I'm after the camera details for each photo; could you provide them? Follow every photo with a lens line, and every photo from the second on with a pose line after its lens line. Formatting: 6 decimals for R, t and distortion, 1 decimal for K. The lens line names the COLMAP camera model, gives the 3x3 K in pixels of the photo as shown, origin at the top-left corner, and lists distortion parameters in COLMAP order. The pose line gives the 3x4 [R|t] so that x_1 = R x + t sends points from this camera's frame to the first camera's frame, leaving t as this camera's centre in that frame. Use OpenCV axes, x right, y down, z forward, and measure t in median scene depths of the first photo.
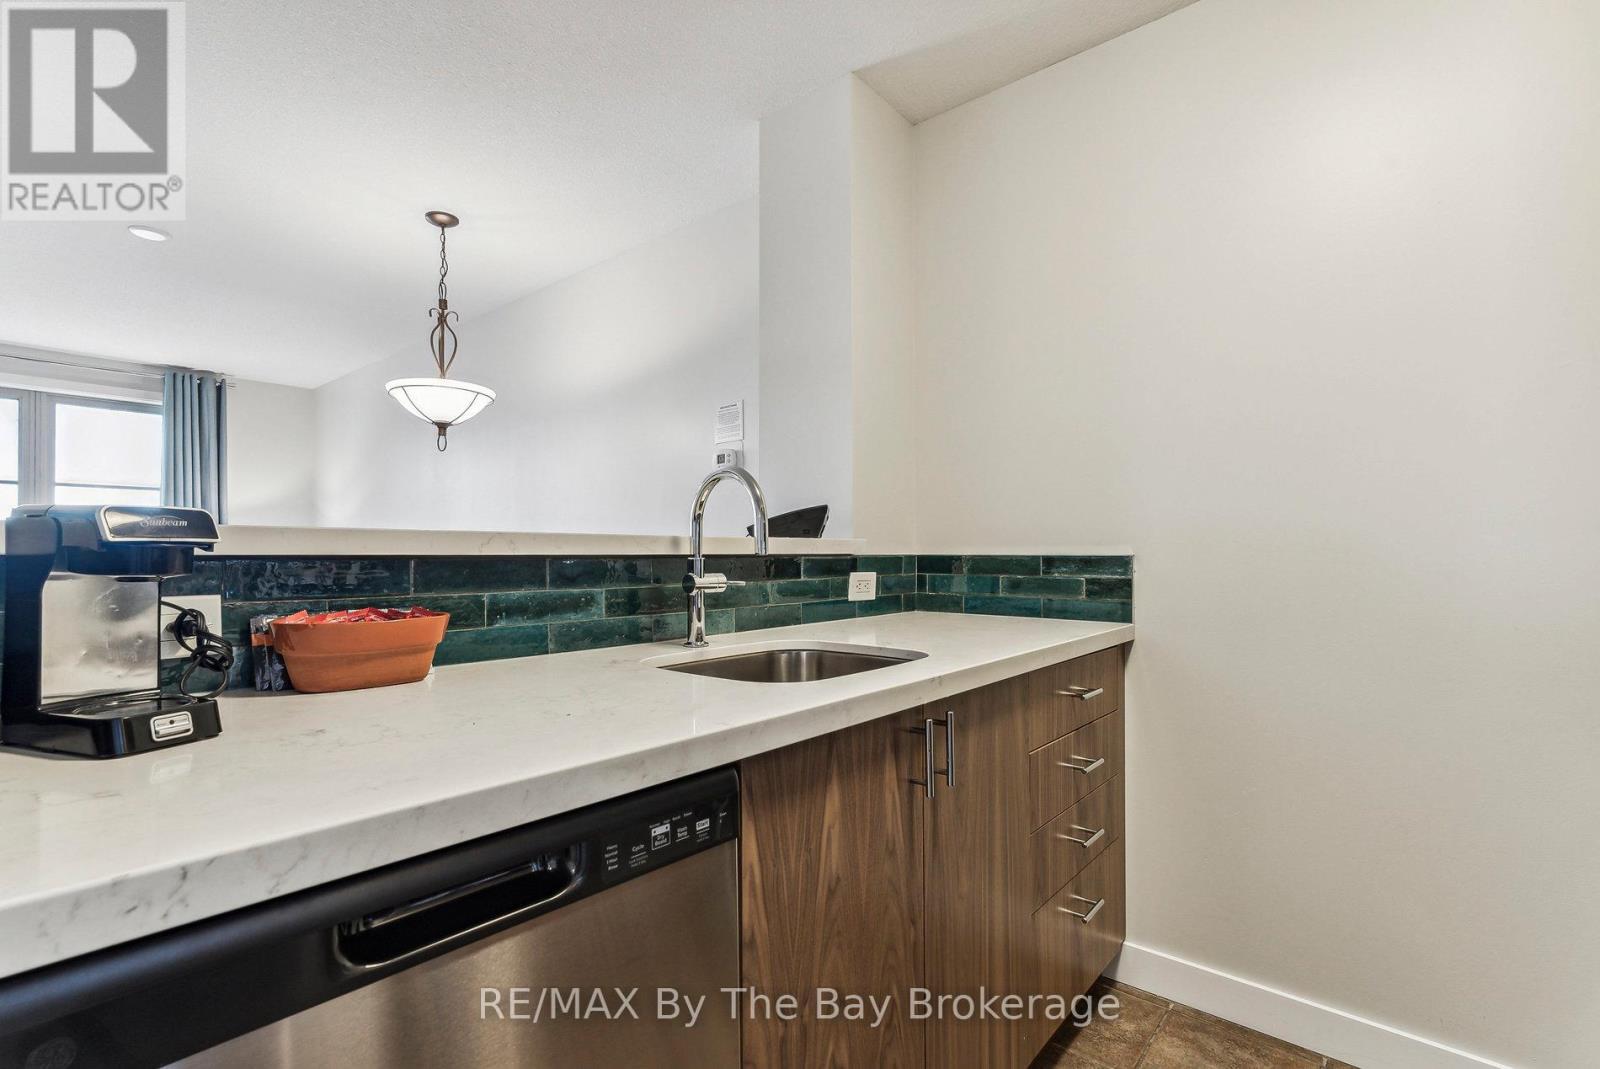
lens RADIAL K [[739.6, 0, 796.7], [0, 739.6, 546.9], [0, 0, 1]] dist [0.000429, -0.000193]
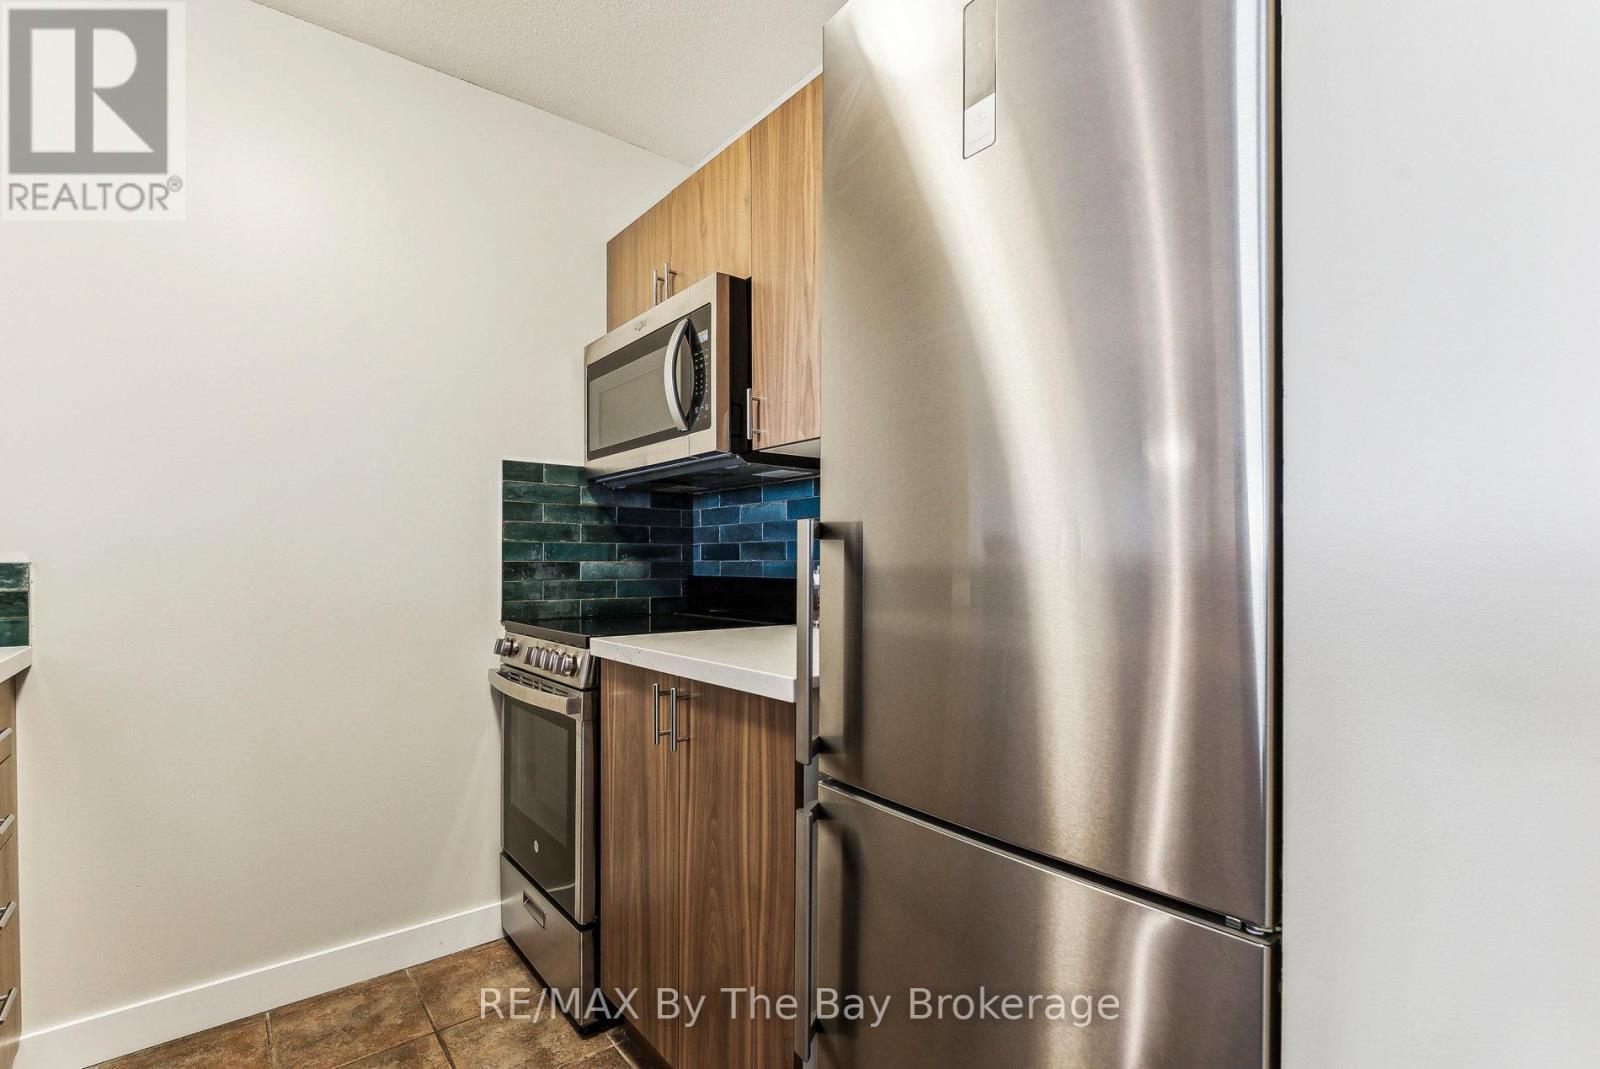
lens RADIAL K [[735.4, 0, 792.8], [0, 735.4, 563.8], [0, 0, 1]] dist [-0.001844, -0.000140]
pose [[0.195734, -0.008260, 0.980622, -0.193418], [-0.003409, 0.999953, 0.009103, 0.002341], [-0.980651, -0.005125, 0.195697, 0.010455]]
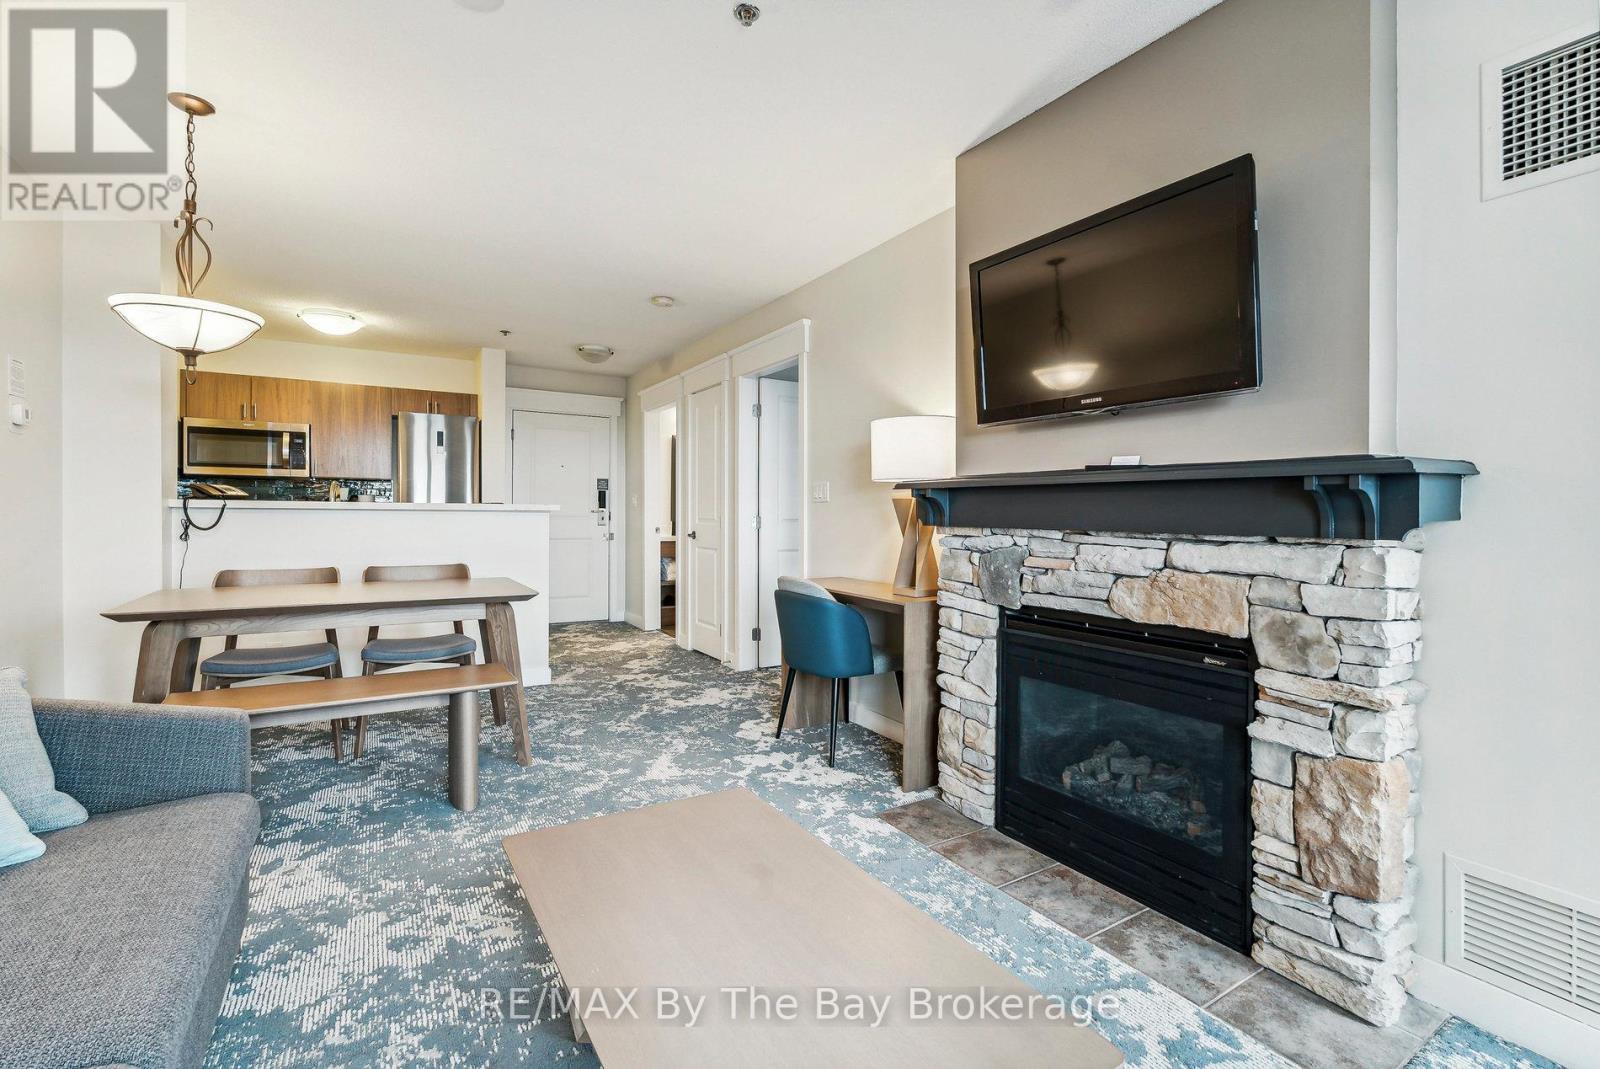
lens RADIAL K [[700.6, 0, 783.1], [0, 700.6, 529.0], [0, 0, 1]] dist [-0.000254, -0.000651]
pose [[-0.944791, -0.013044, 0.327413, -2.312134], [-0.008489, 0.999846, 0.015337, 0.028355], [-0.327563, 0.011711, -0.944757, 2.581330]]
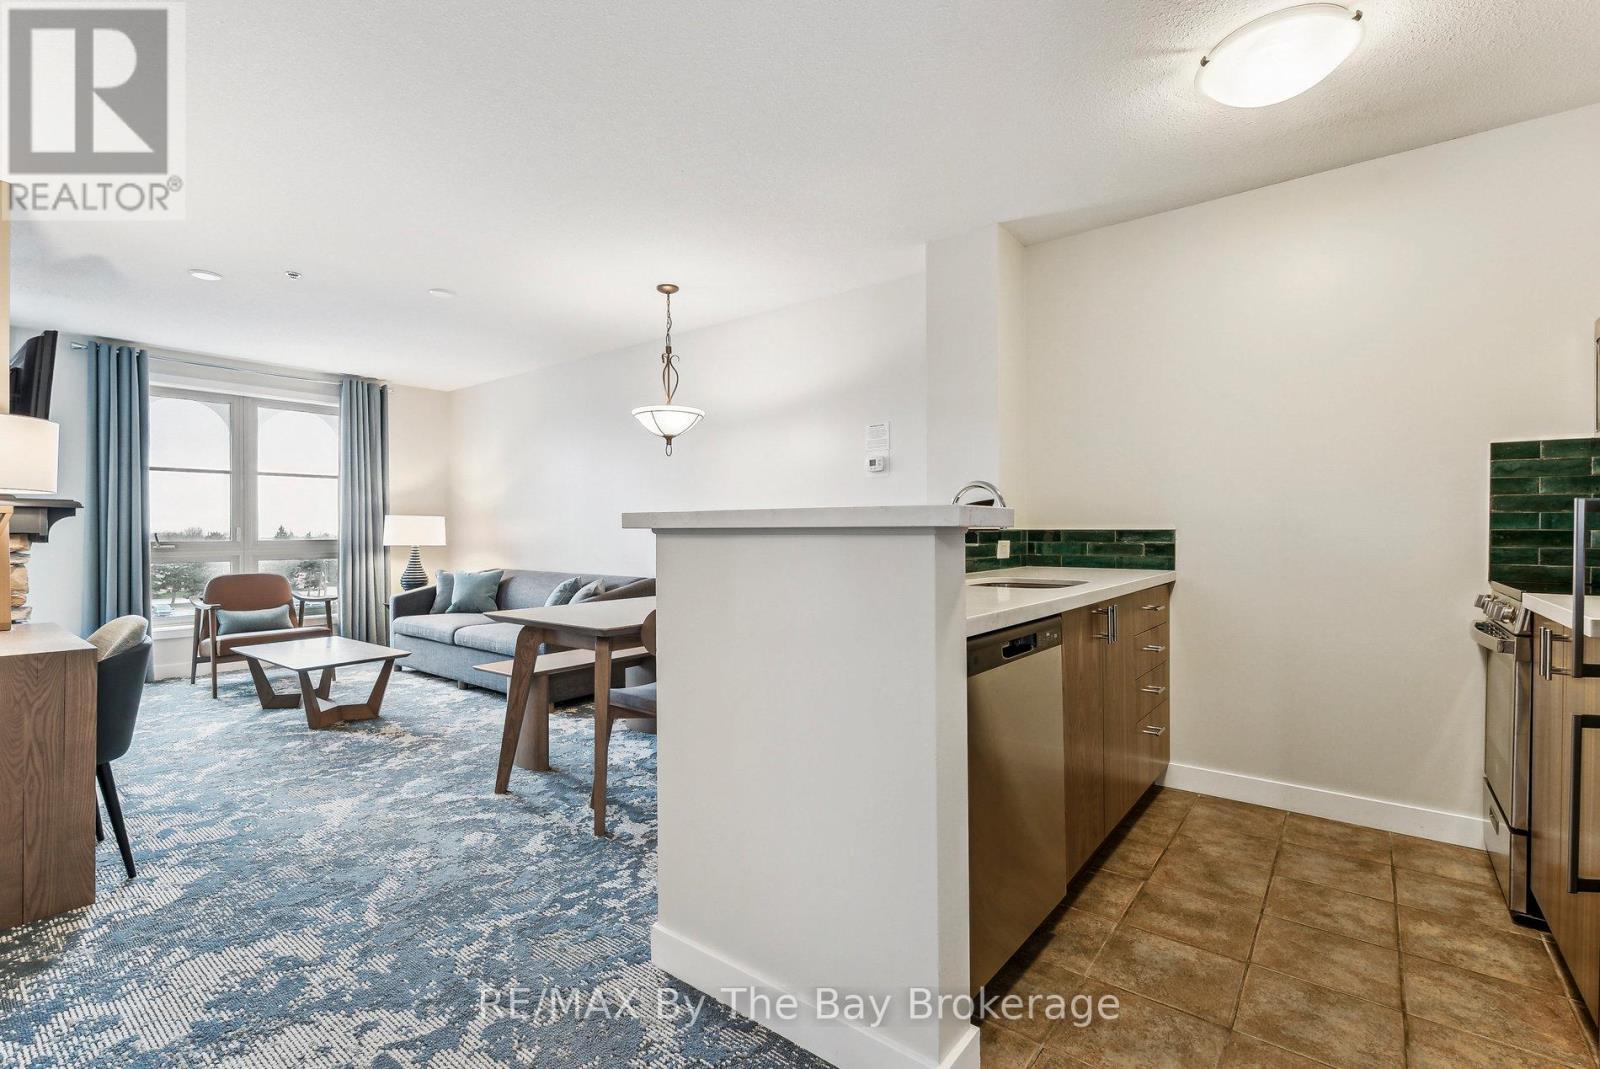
lens RADIAL K [[727.6, 0, 797.6], [0, 727.6, 533.2], [0, 0, 1]] dist [0.000404, 0.000460]
pose [[0.999129, -0.001619, 0.041688, -0.496365], [0.001142, 0.999934, 0.011450, 0.000037], [-0.041704, -0.011392, 0.999065, -0.640022]]
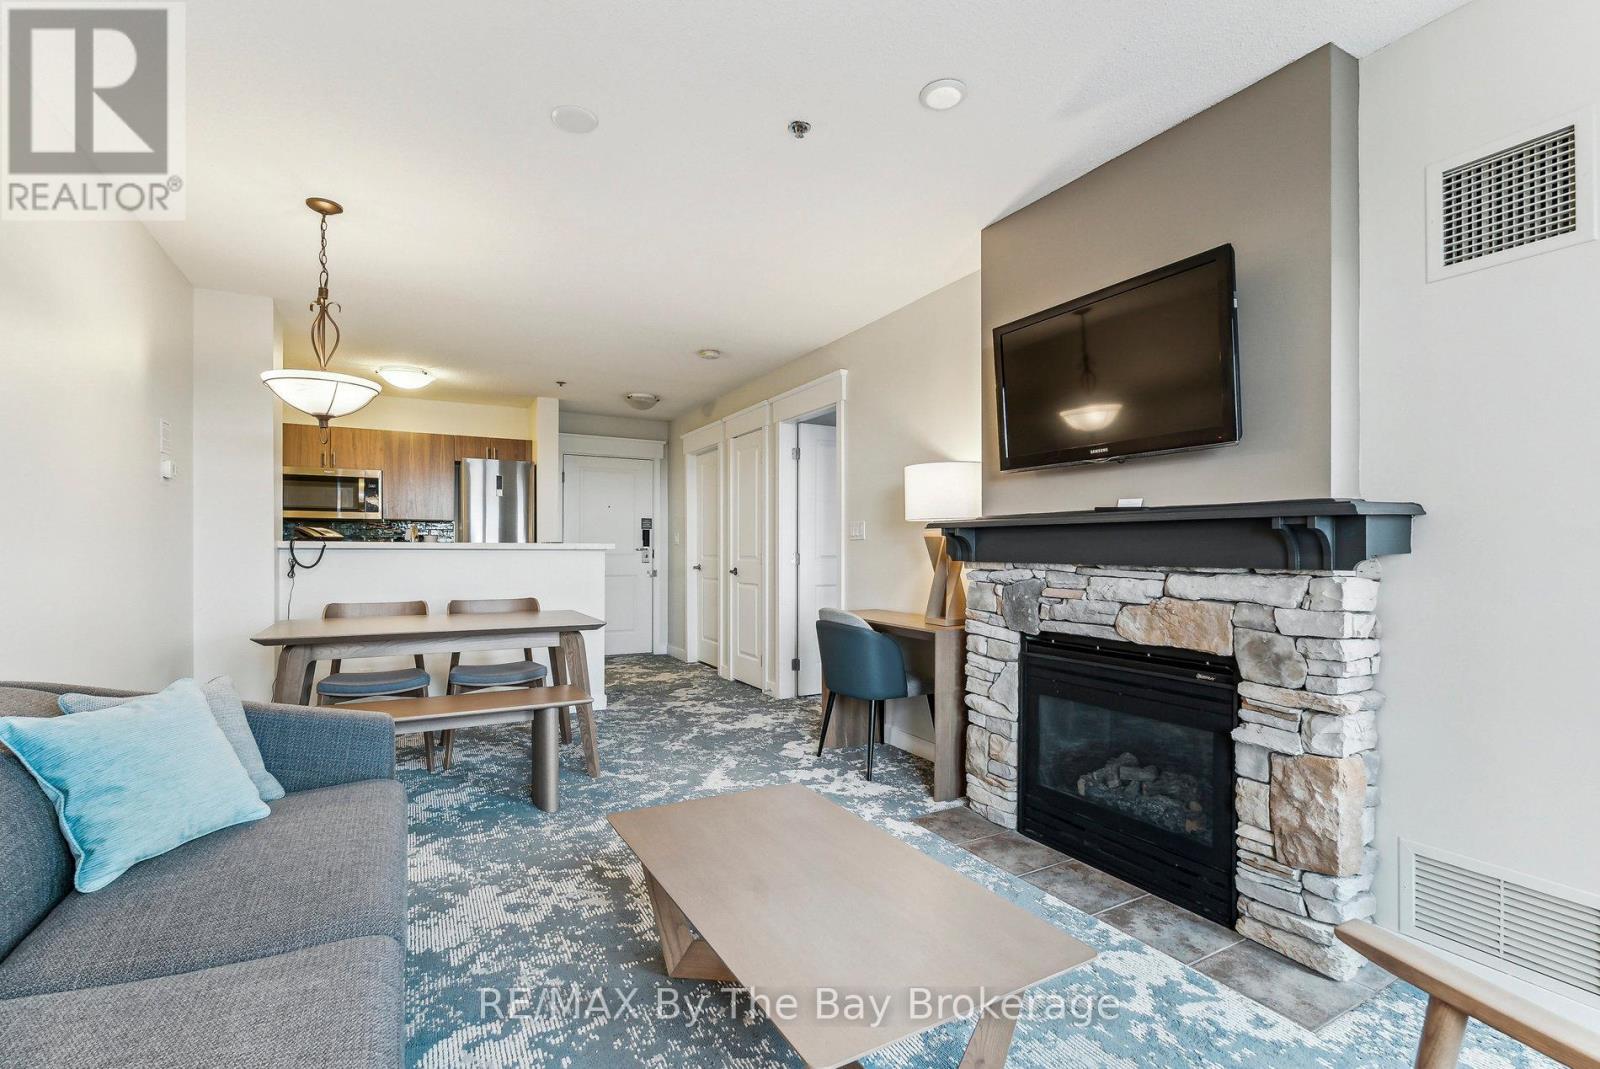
lens RADIAL K [[708.0, 0, 782.0], [0, 708.0, 572.3], [0, 0, 1]] dist [-0.000123, 0.000773]
pose [[-0.929421, -0.012338, 0.368814, -2.349736], [-0.003773, 0.999706, 0.023936, 0.029401], [-0.369001, 0.020855, -0.929195, 2.781369]]
